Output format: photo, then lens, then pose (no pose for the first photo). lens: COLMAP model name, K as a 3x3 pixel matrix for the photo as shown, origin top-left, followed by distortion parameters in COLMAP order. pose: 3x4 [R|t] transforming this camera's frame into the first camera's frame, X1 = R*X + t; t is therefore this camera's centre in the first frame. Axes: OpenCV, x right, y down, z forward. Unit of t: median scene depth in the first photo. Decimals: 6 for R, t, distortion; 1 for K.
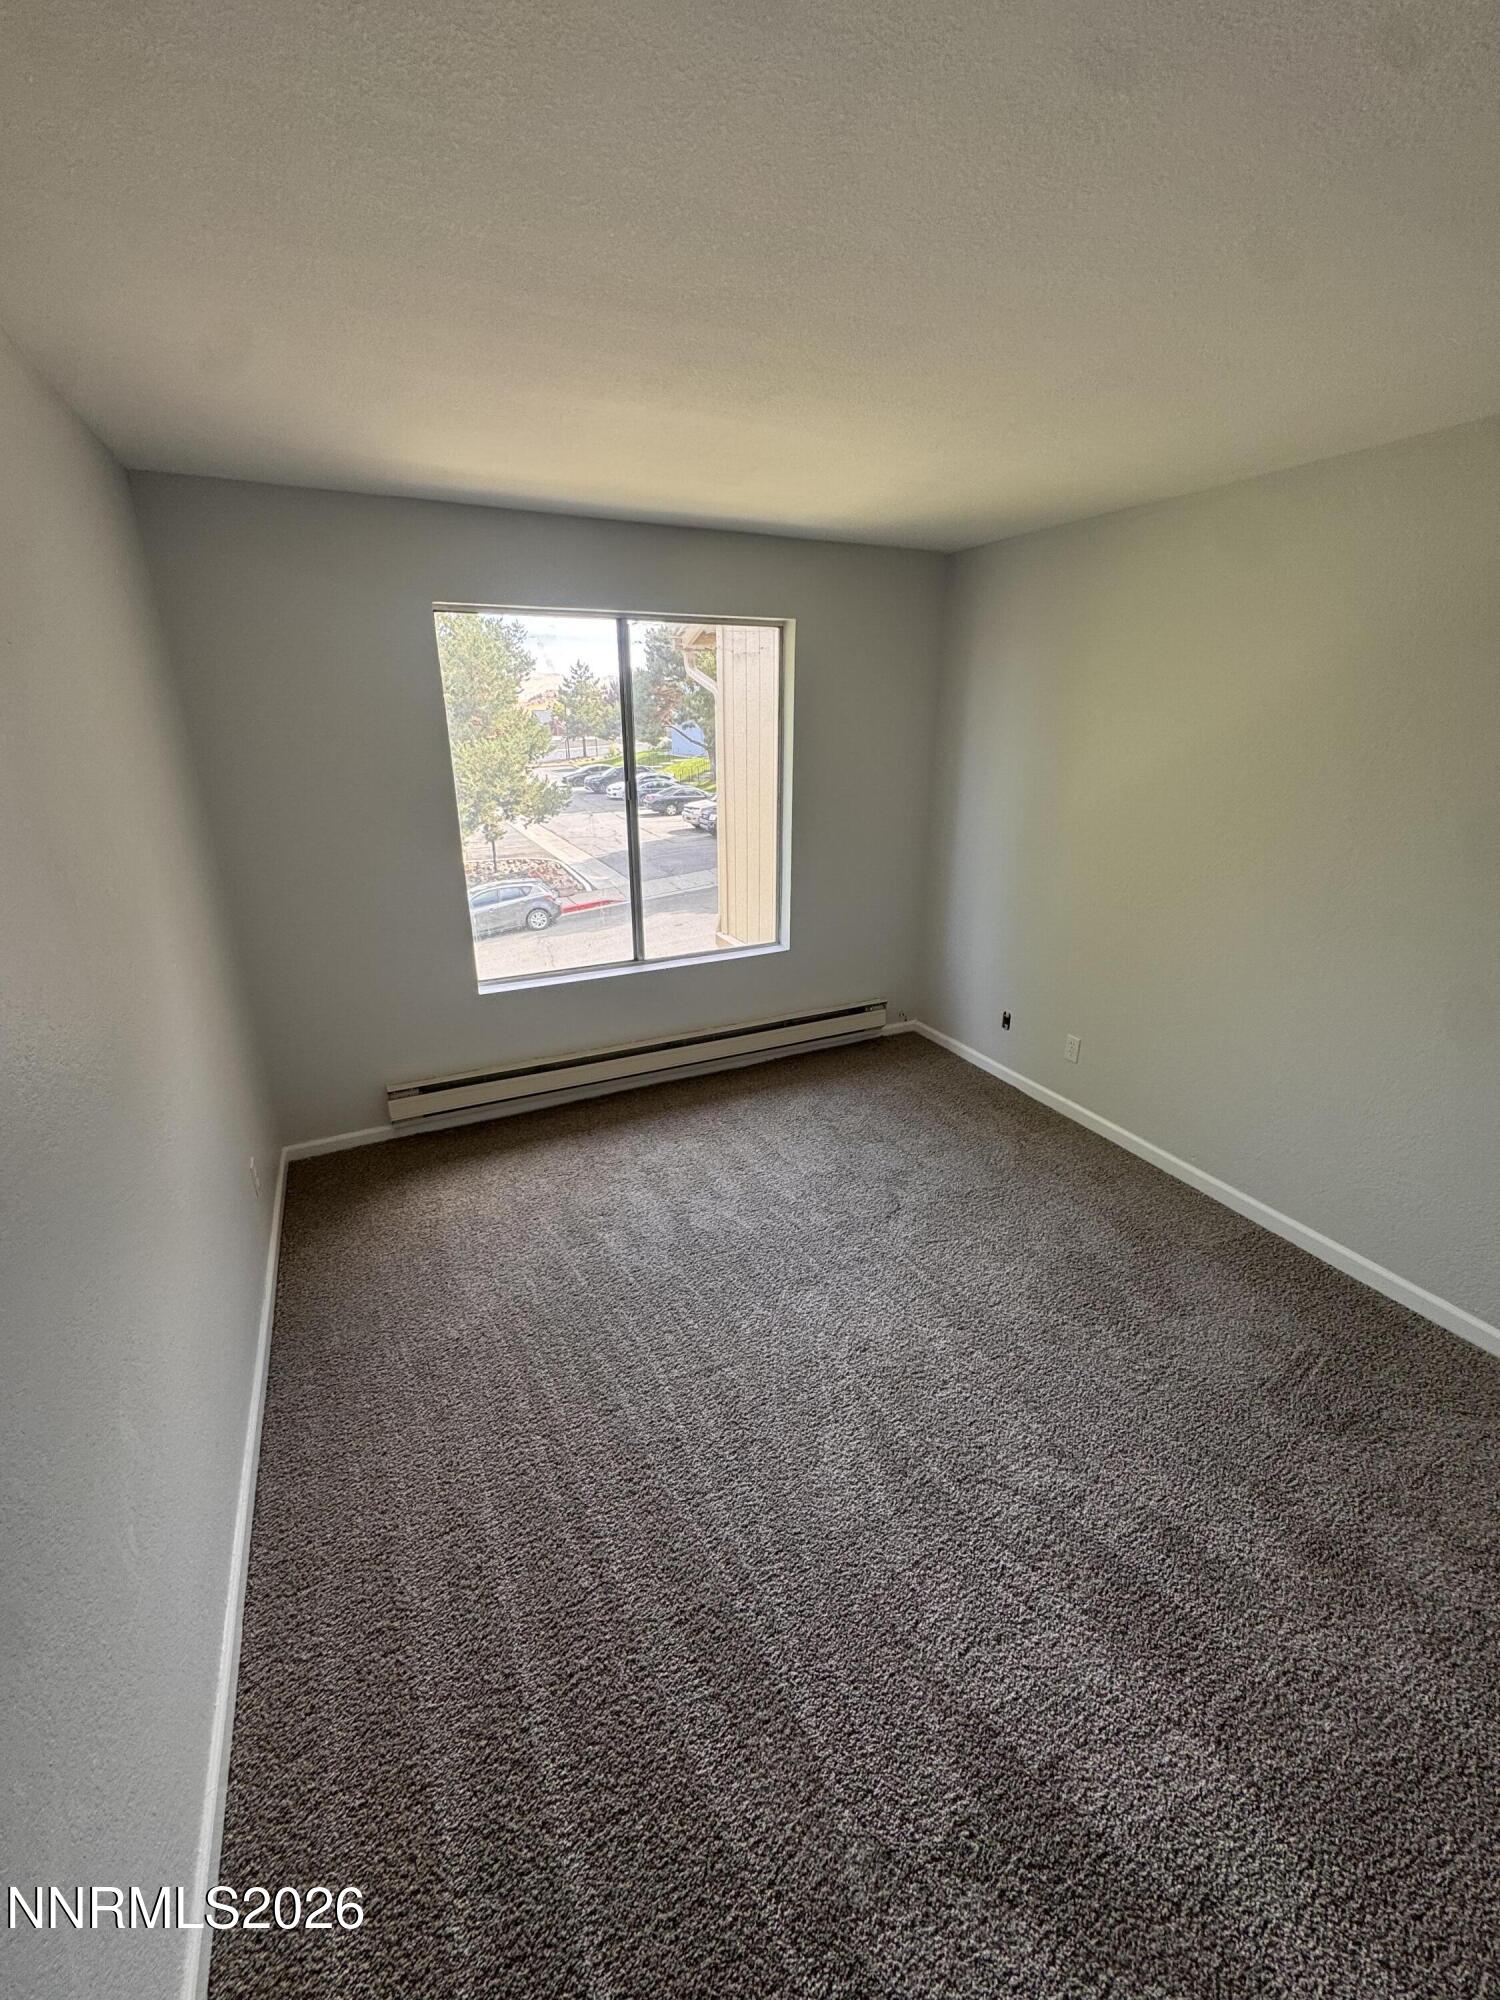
lens RADIAL K [[831.8, 0, 749.4], [0, 831.8, 974.6], [0, 0, 1]] dist [-0.000448, 0.000099]
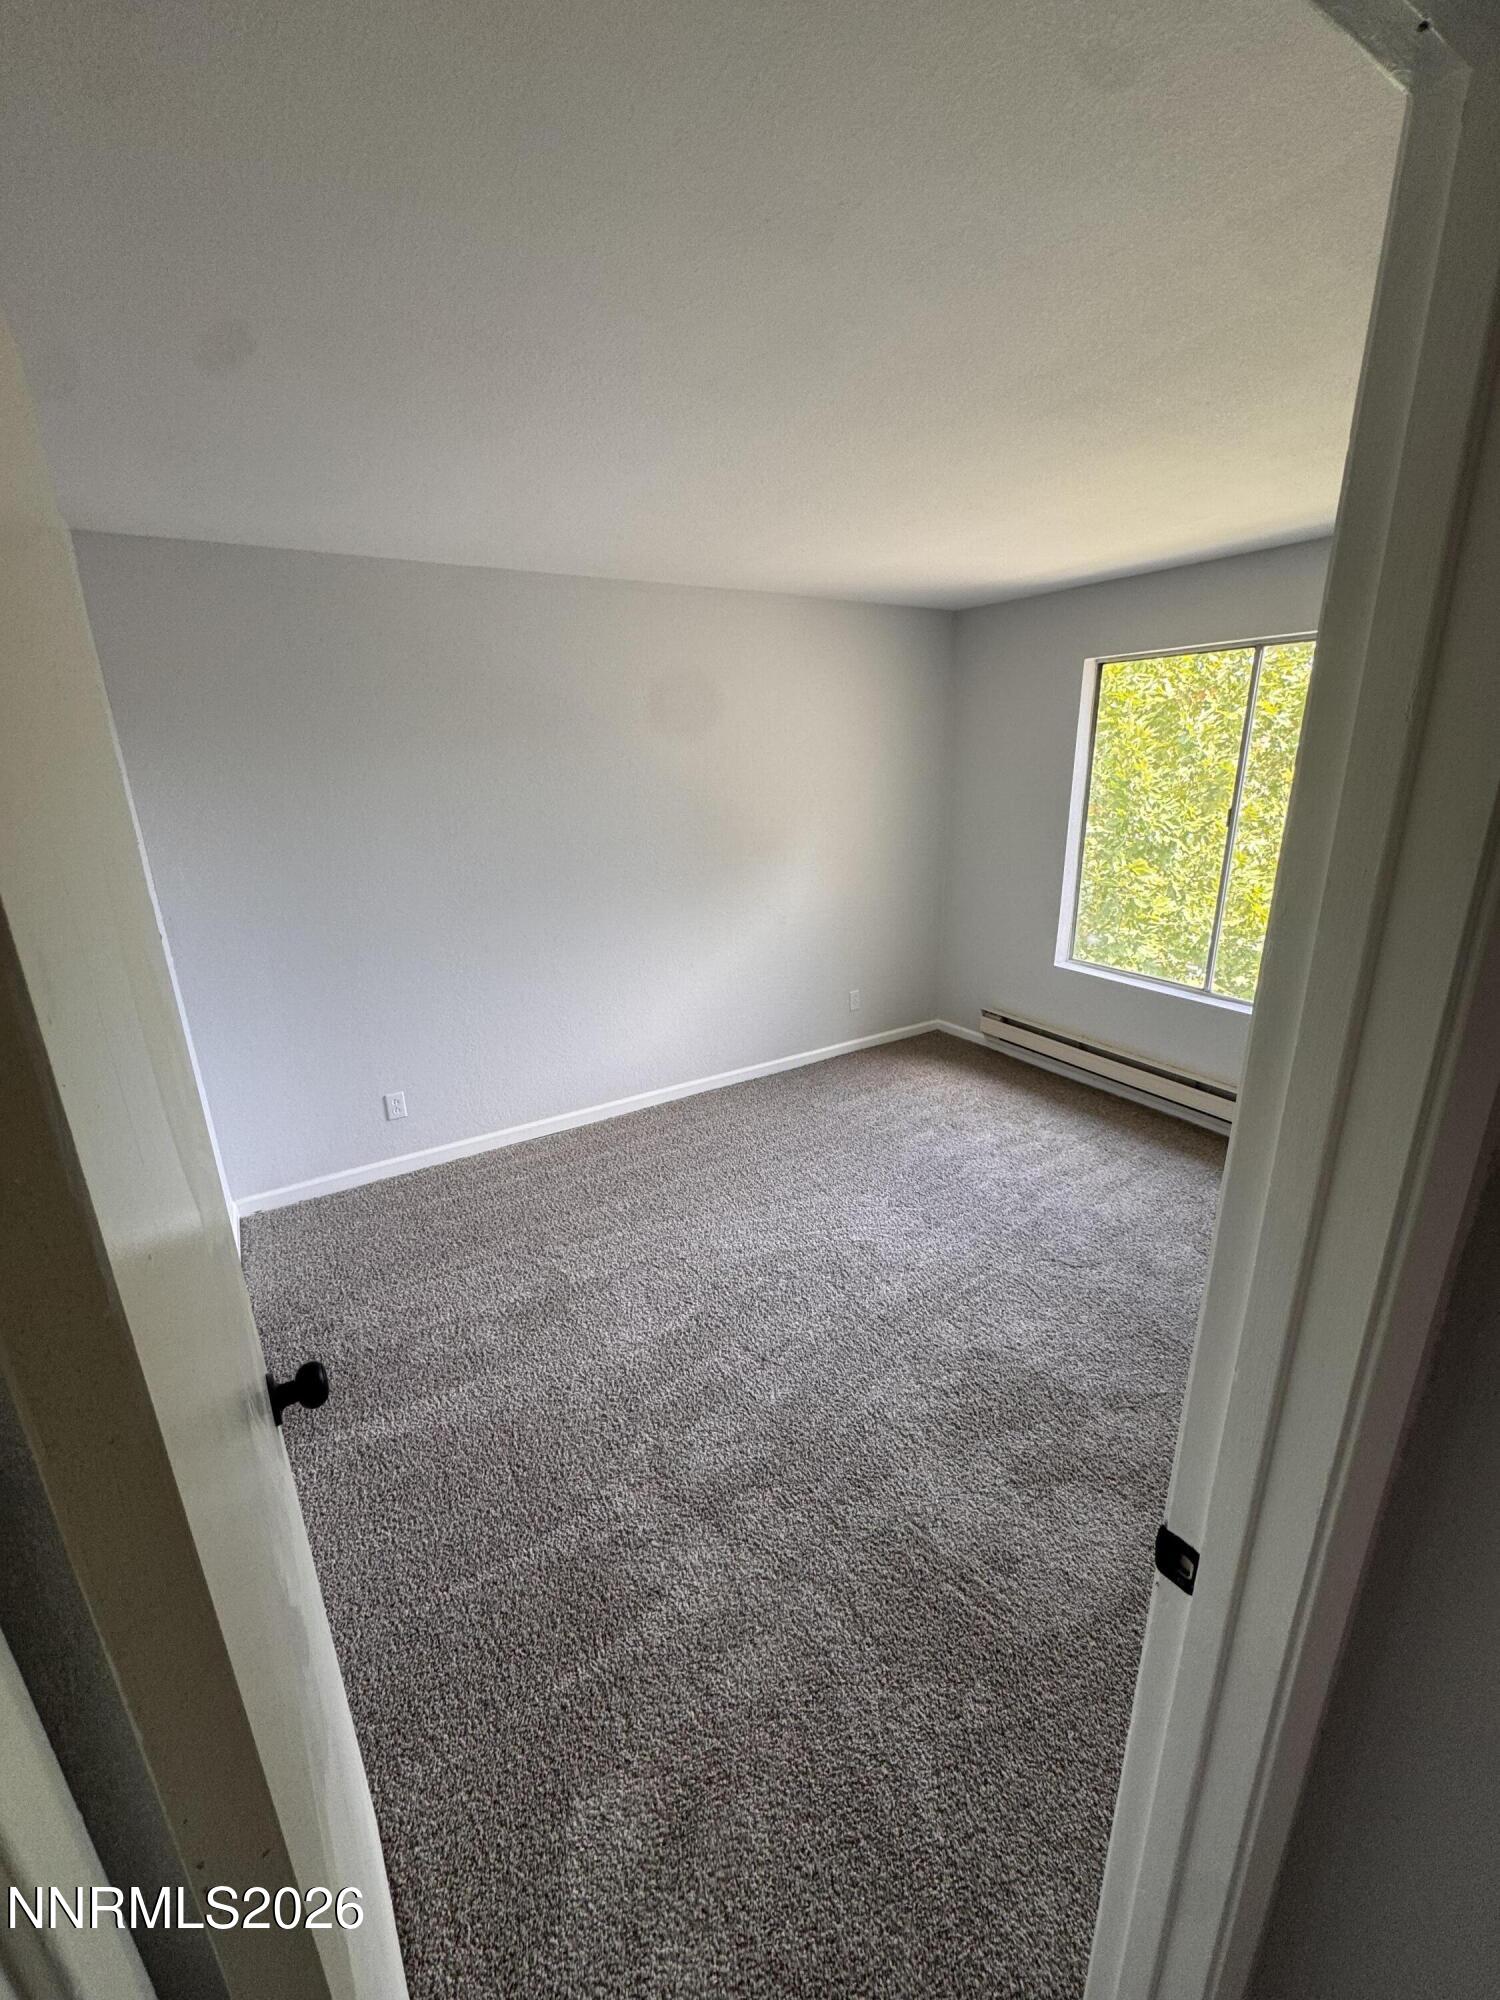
lens RADIAL K [[800.9, 0, 750.0], [0, 800.9, 1000.0], [0, 0, 1]] dist [-0.001414, 0.000124]
pose [[0.100427, 0.300244, -0.948561, 0.834891], [-0.283228, 0.922563, 0.262028, -0.122332], [0.953780, 0.242345, 0.177687, 0.379064]]
